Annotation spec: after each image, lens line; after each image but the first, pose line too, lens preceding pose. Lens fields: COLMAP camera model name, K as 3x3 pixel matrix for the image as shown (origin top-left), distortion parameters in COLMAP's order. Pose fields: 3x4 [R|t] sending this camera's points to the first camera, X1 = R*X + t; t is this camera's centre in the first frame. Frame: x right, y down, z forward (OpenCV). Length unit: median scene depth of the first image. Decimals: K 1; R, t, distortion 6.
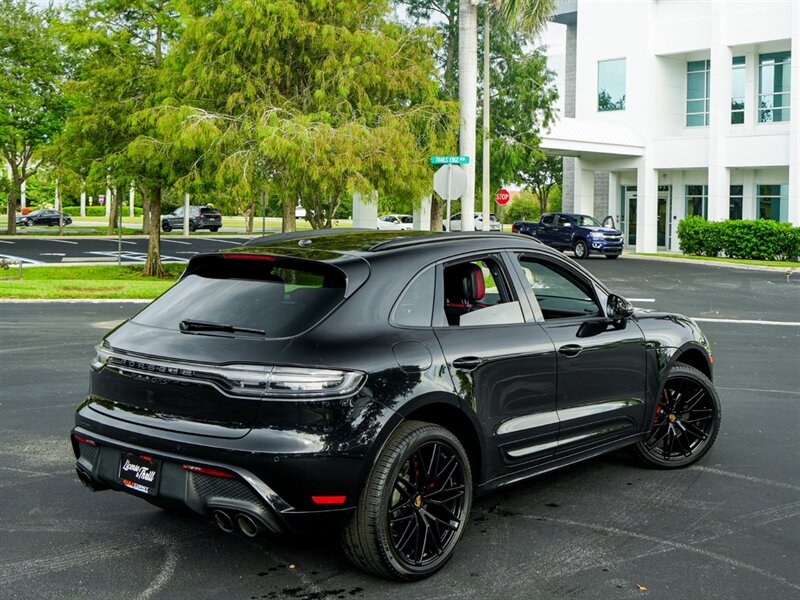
lens RADIAL K [[1017.8, 0, 441.4], [0, 1017.8, 209.6], [0, 0, 1]] dist [-0.041454, 0.061614]
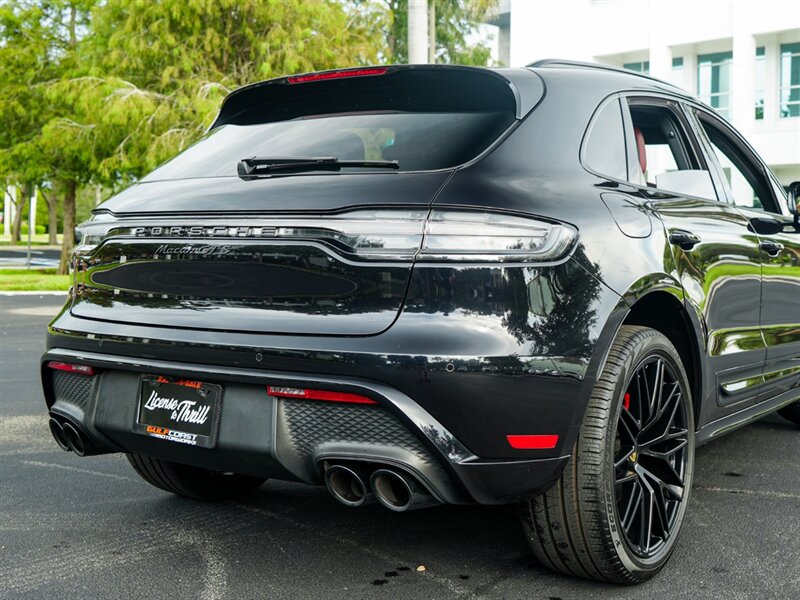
lens RADIAL K [[1023.9, 0, 458.1], [0, 1023.9, 218.1], [0, 0, 1]] dist [0.001807, 0.006969]
pose [[0.995285, -0.003073, 0.096948, -0.035341], [0.003860, 0.999961, -0.007929, 0.028064], [-0.096920, 0.008266, 0.995258, 0.073275]]
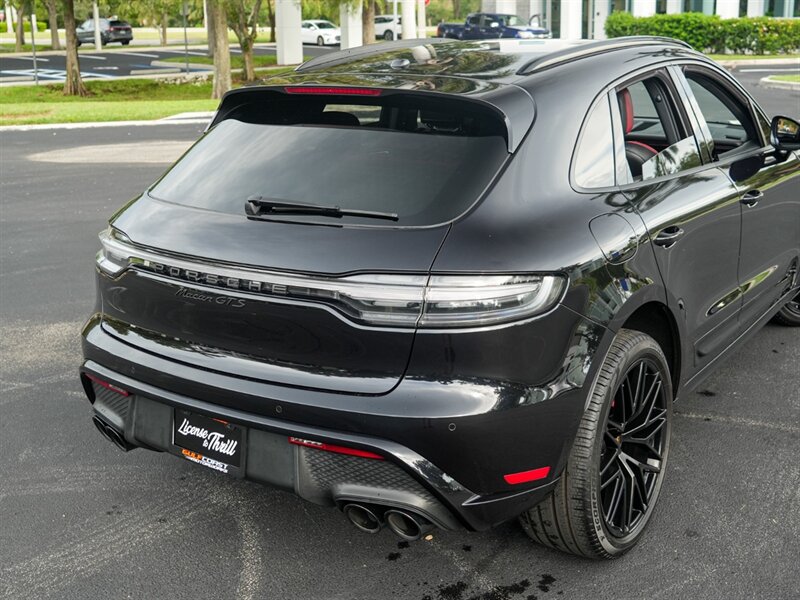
lens RADIAL K [[979.7, 0, 428.6], [0, 979.7, 229.7], [0, 0, 1]] dist [0.000970, -0.000610]
pose [[0.996338, -0.049383, 0.069805, -0.035343], [0.033125, 0.975533, 0.217345, -0.000118], [-0.078830, -0.214236, 0.973596, 0.074552]]
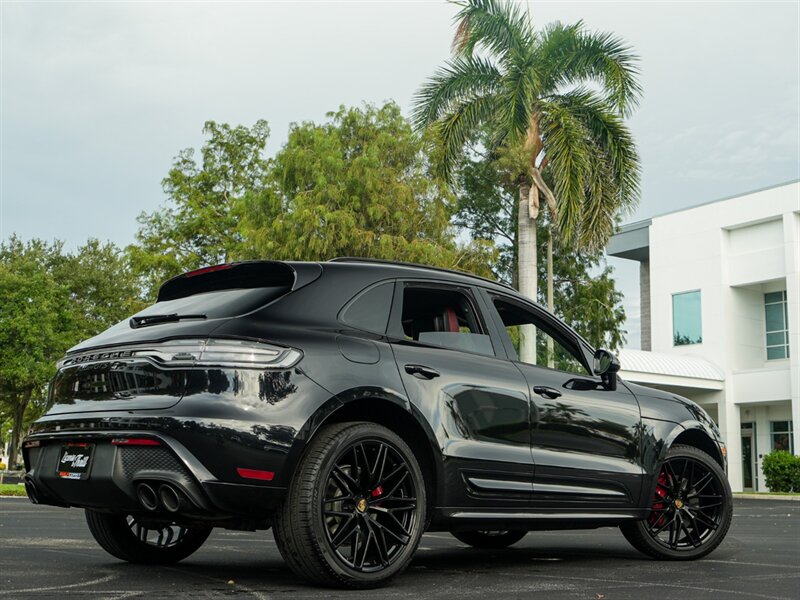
lens RADIAL K [[1036.4, 0, 445.7], [0, 1036.4, 225.4], [0, 0, 1]] dist [-0.053950, -0.062439]
pose [[0.997280, -0.014973, -0.072166, 0.023815], [-0.002022, 0.973221, -0.229861, 0.047677], [0.073675, 0.229382, 0.970544, 0.003313]]
